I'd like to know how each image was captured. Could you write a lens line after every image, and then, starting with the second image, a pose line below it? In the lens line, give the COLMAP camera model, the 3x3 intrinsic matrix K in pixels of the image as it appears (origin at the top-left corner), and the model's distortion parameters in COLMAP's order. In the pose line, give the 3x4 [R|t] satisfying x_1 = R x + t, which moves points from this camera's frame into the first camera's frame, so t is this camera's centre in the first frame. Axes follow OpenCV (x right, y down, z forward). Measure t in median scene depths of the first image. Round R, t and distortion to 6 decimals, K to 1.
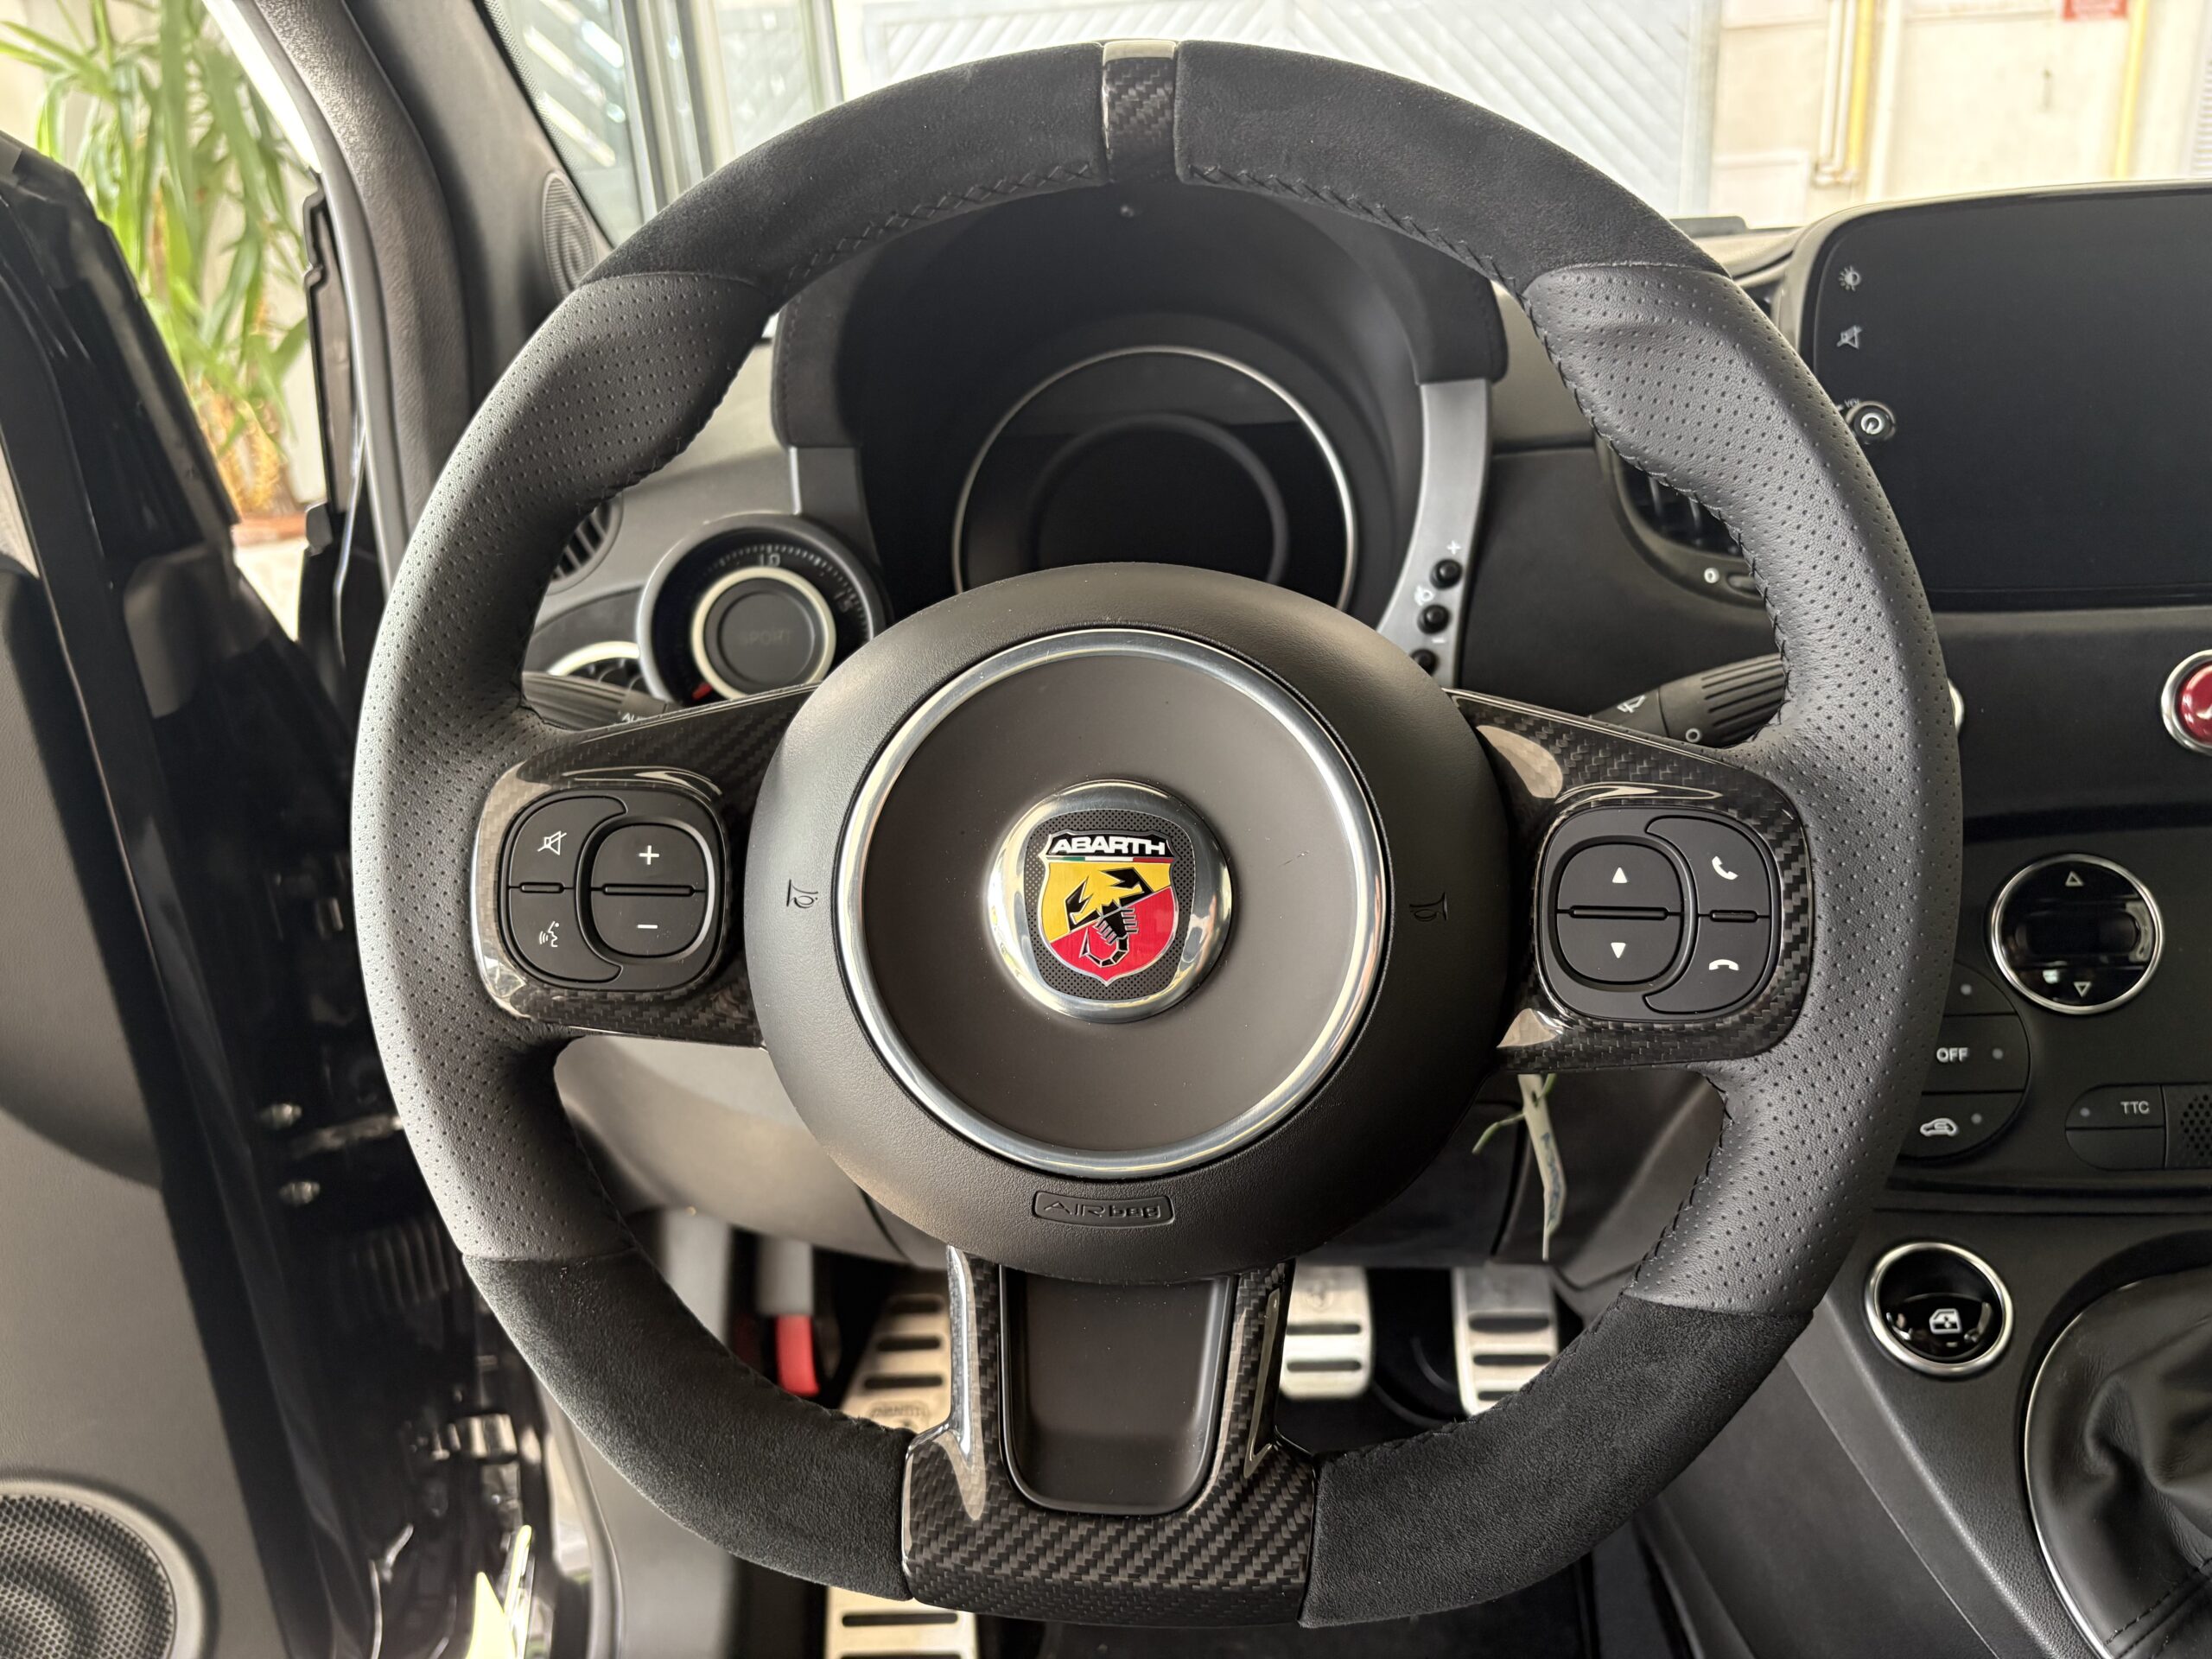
lens RADIAL K [[1661.9, 0, 1095.5], [0, 1661.9, 821.1], [0, 0, 1]] dist [0.003602, 0.004187]
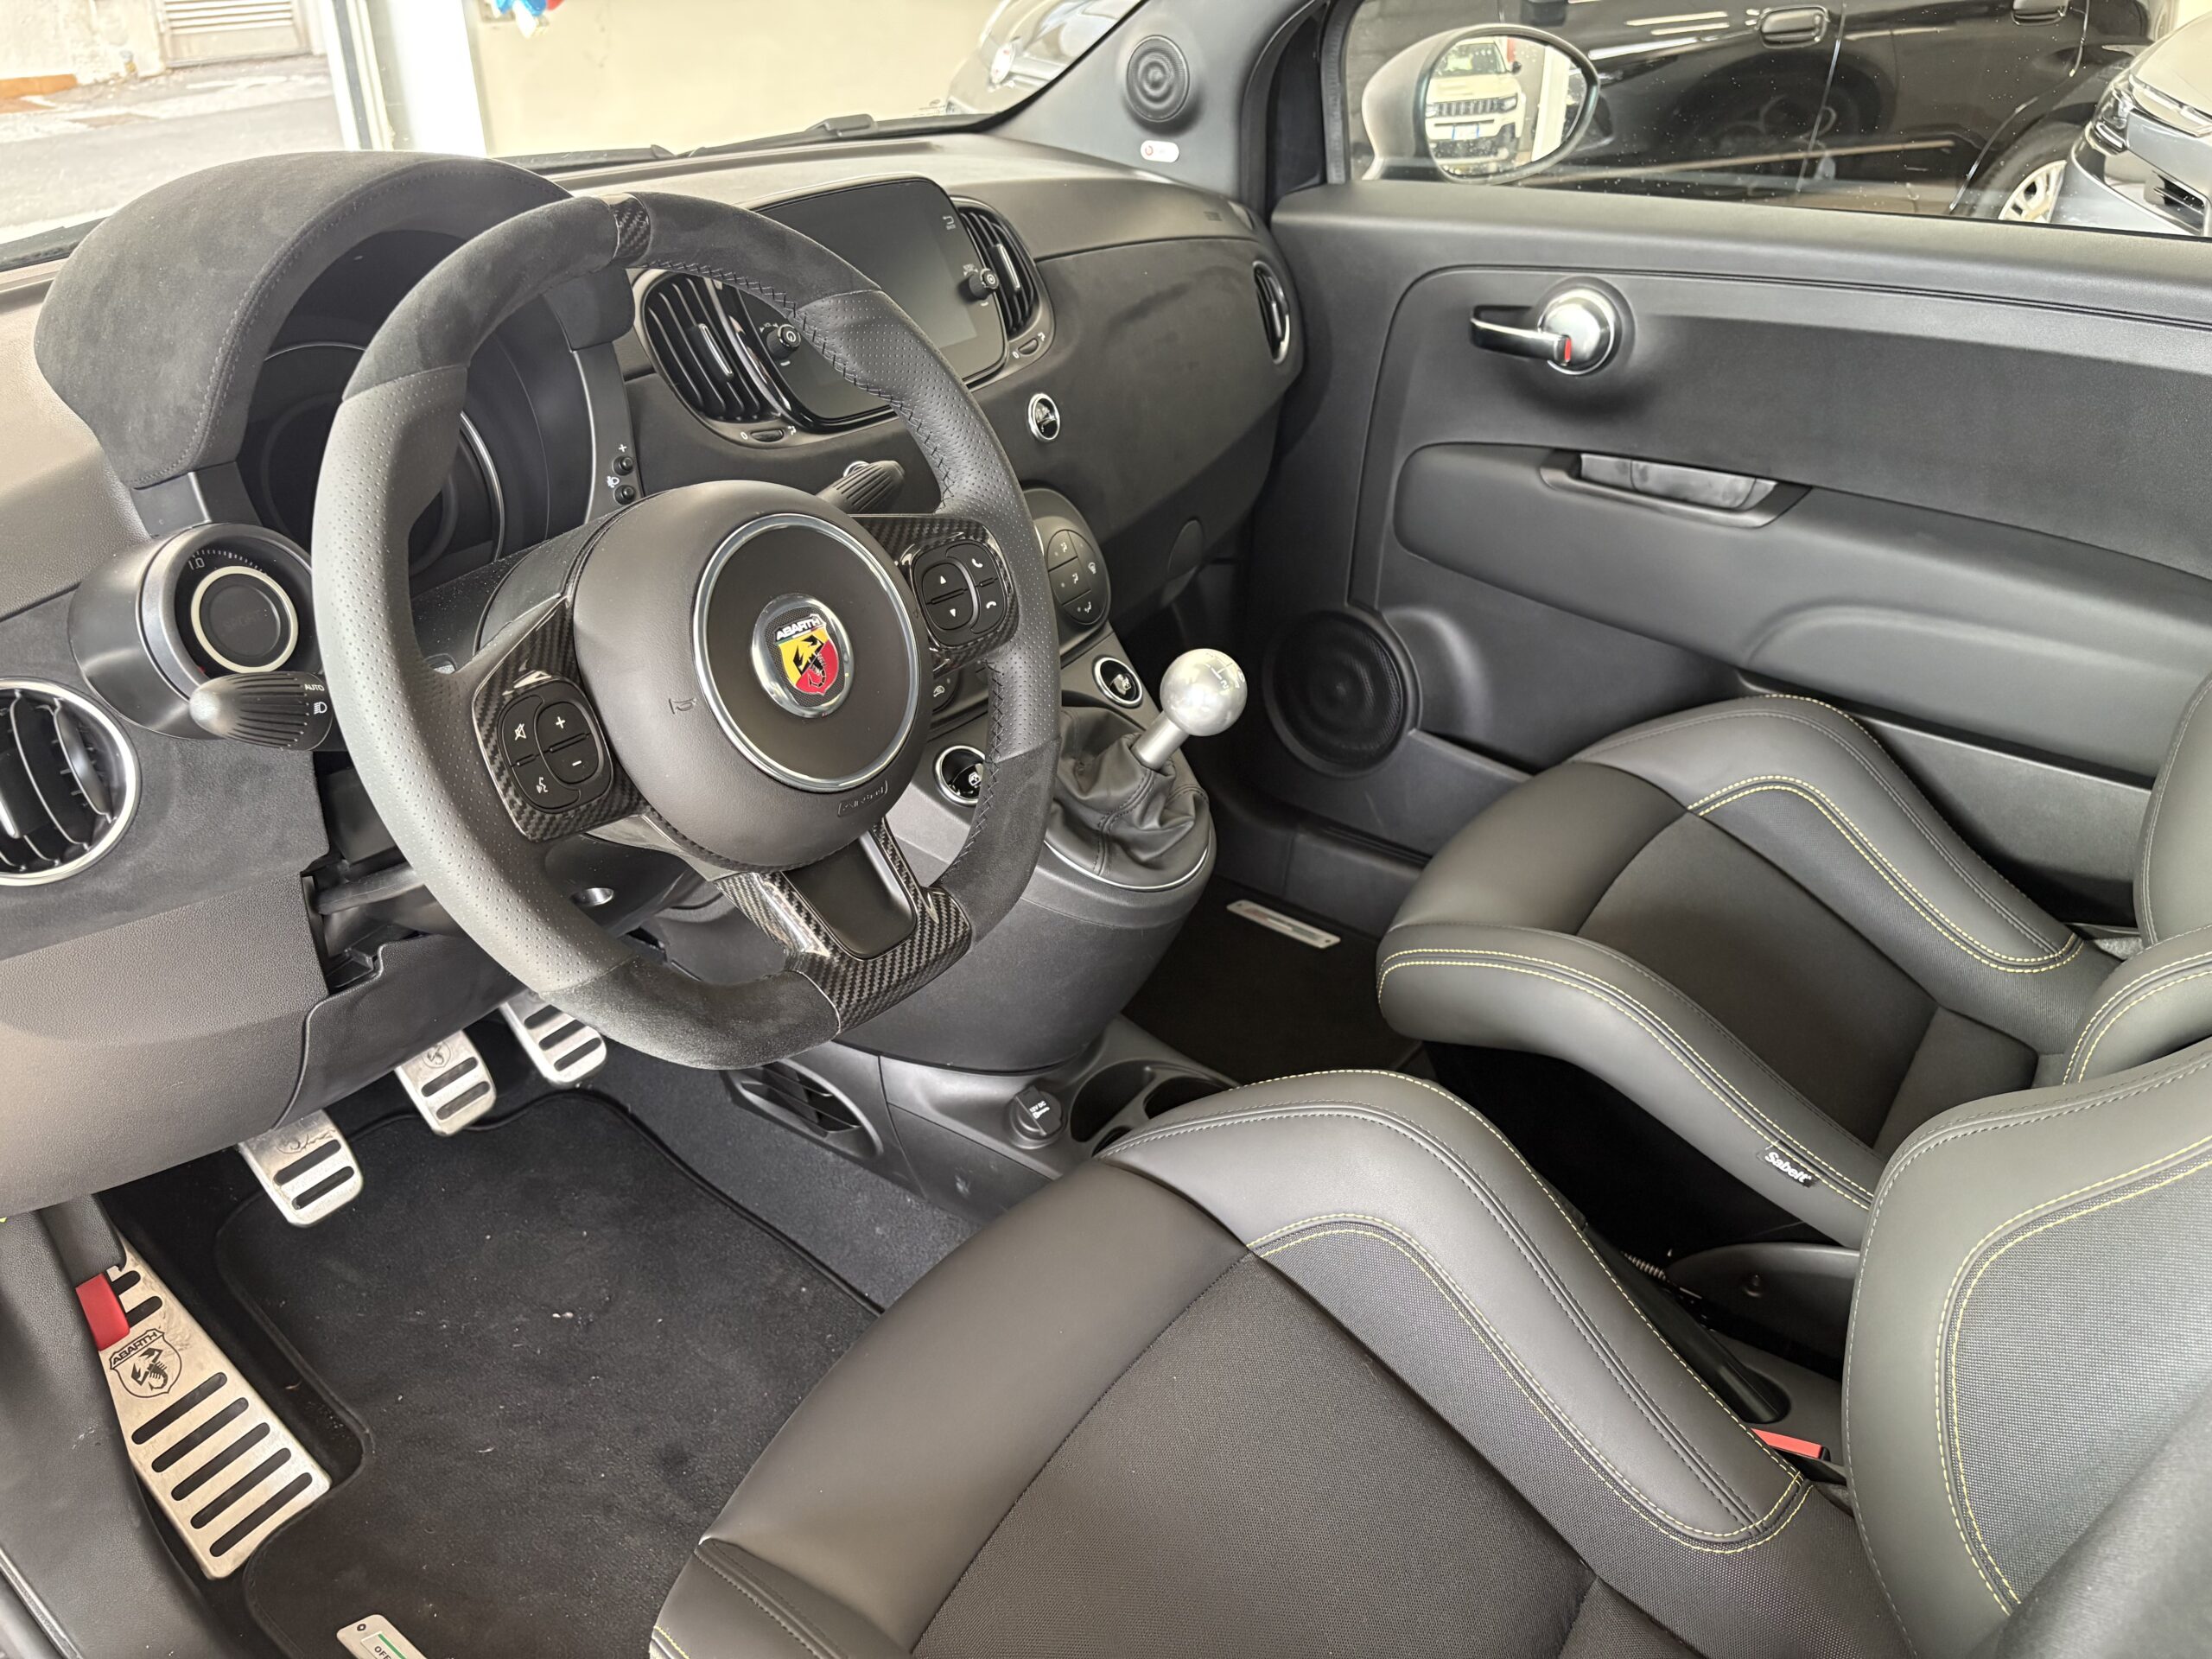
lens RADIAL K [[1670.8, 0, 1105.5], [0, 1670.8, 816.2], [0, 0, 1]] dist [0.042716, -0.049624]
pose [[0.519197, -0.365765, 0.772432, -1.296316], [0.276743, 0.927050, 0.252965, -0.164051], [-0.808609, 0.082426, 0.582544, -0.393142]]
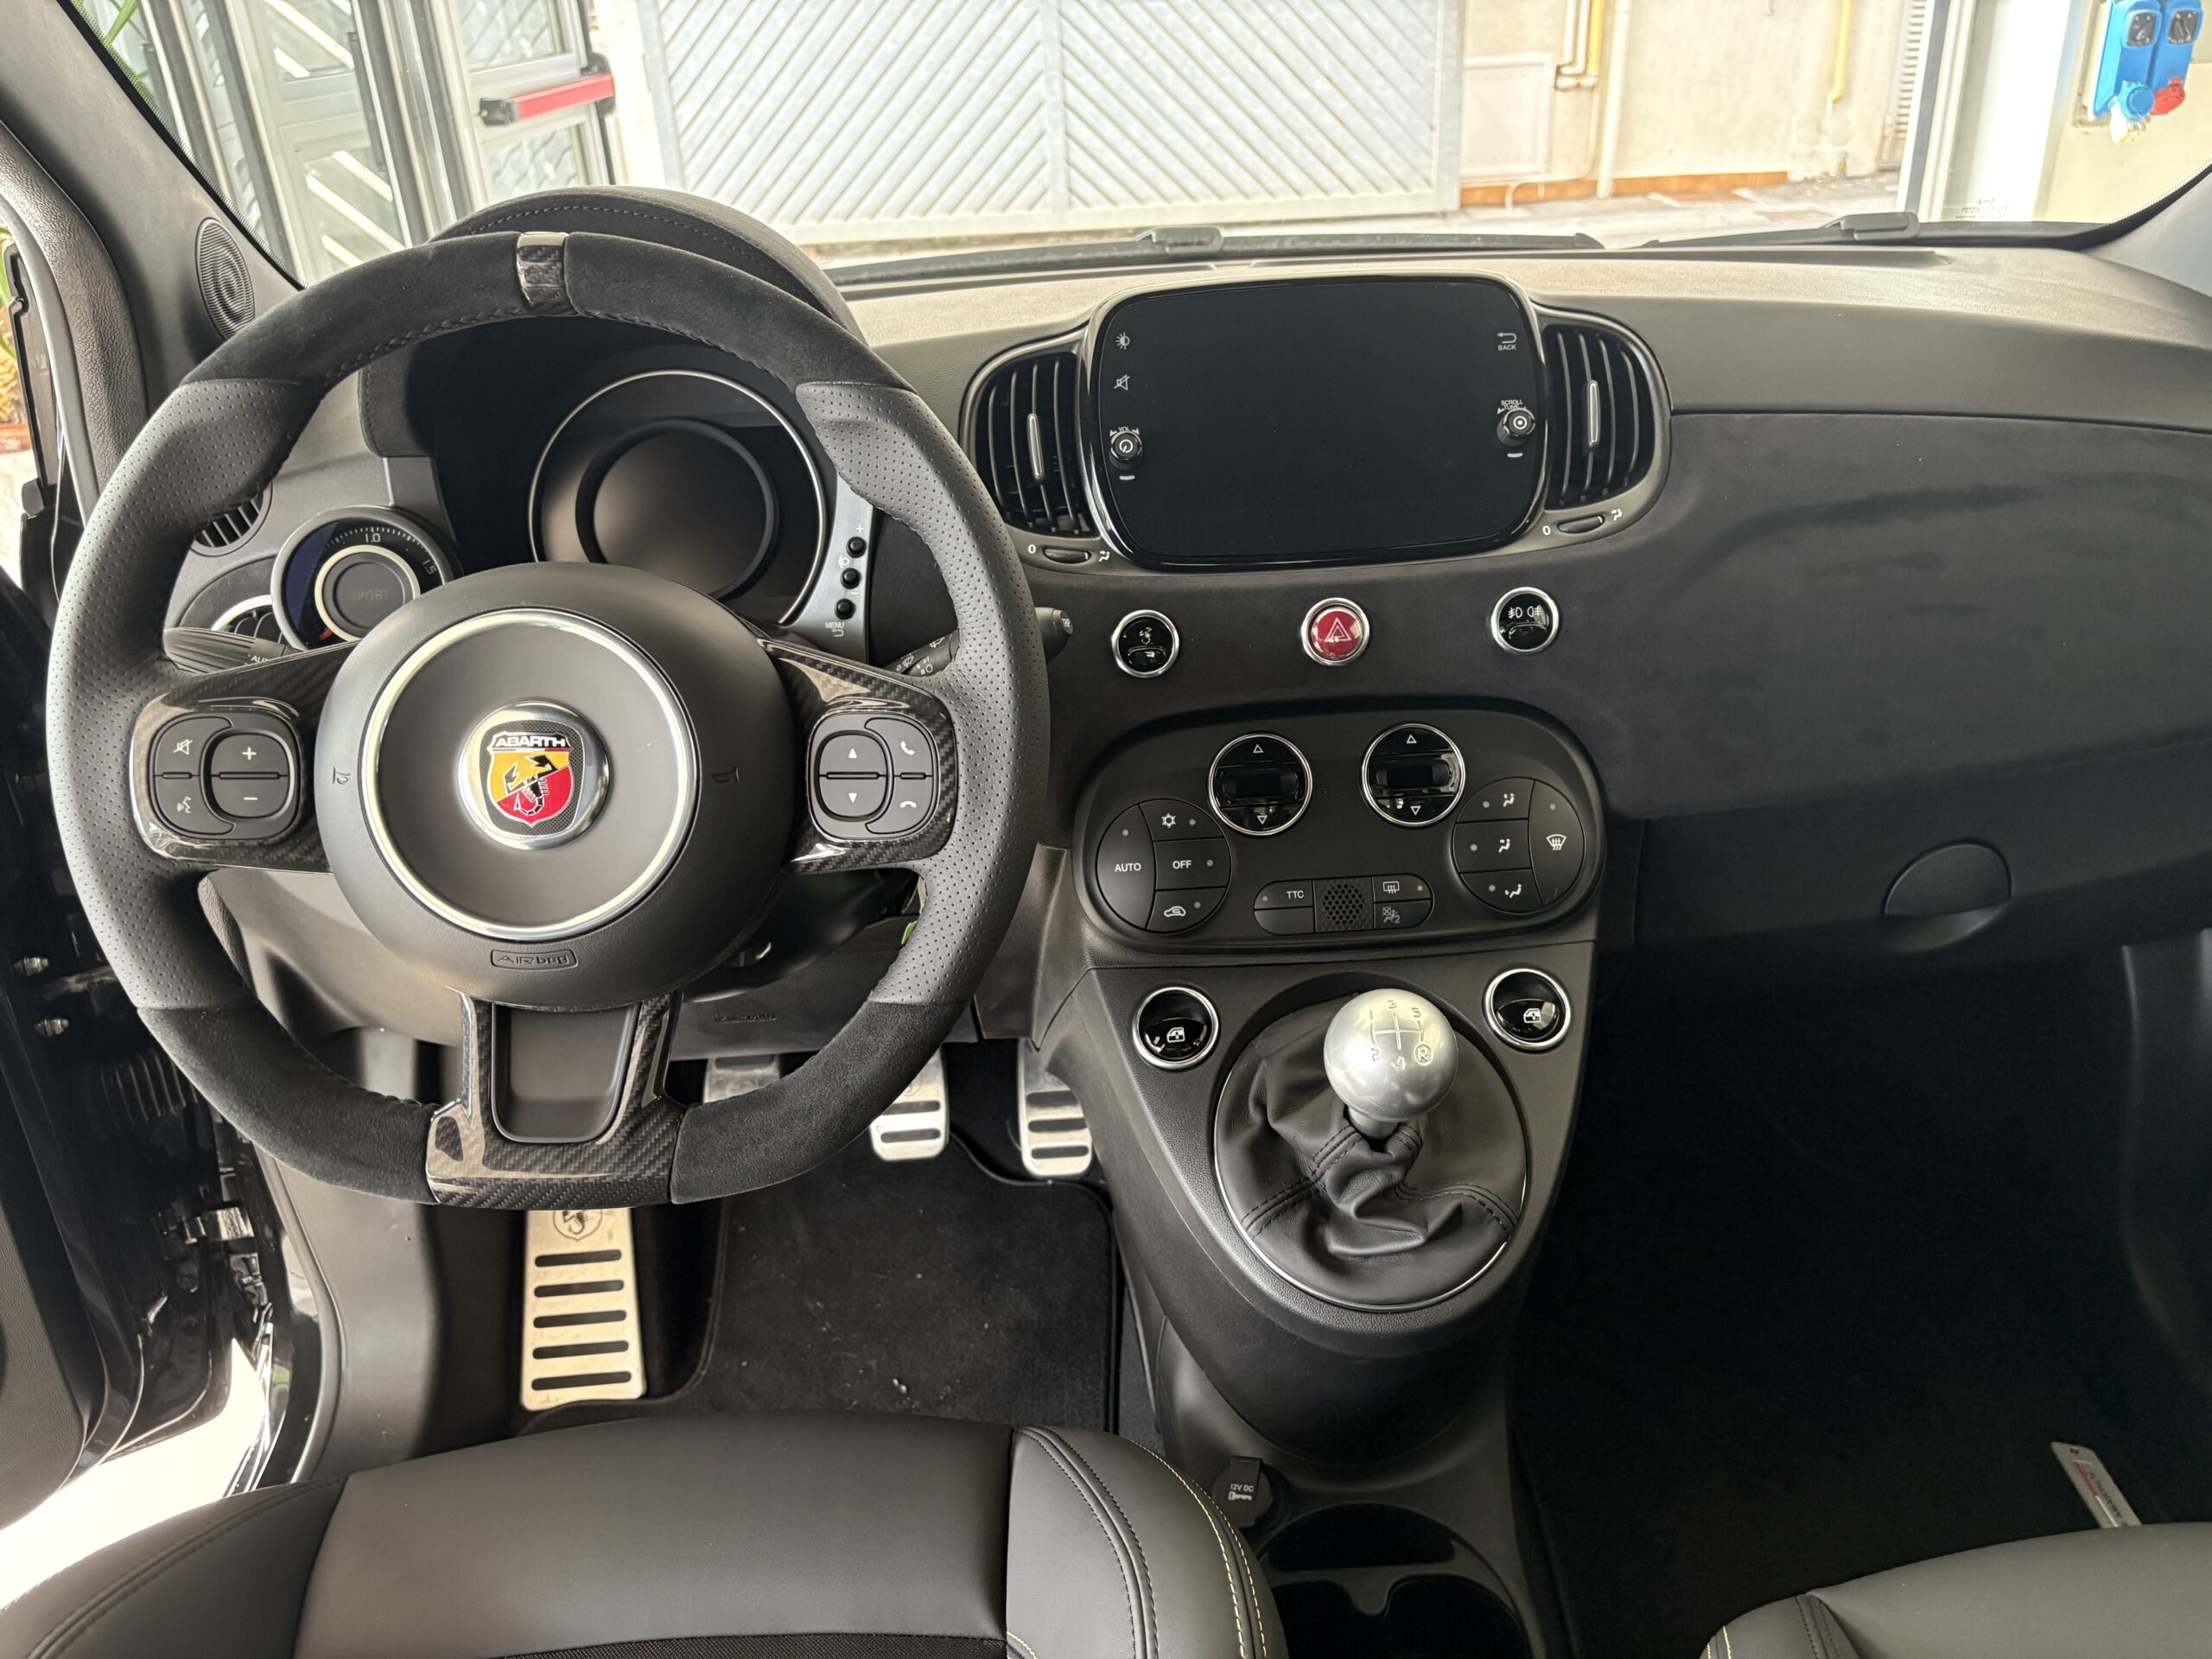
lens RADIAL K [[1670.8, 0, 1105.5], [0, 1670.8, 816.2], [0, 0, 1]] dist [0.042716, -0.049624]
pose [[0.994550, -0.025949, 0.100978, 0.374052], [0.019191, 0.997546, 0.067336, -0.011937], [-0.102478, -0.065031, 0.992607, -0.667142]]
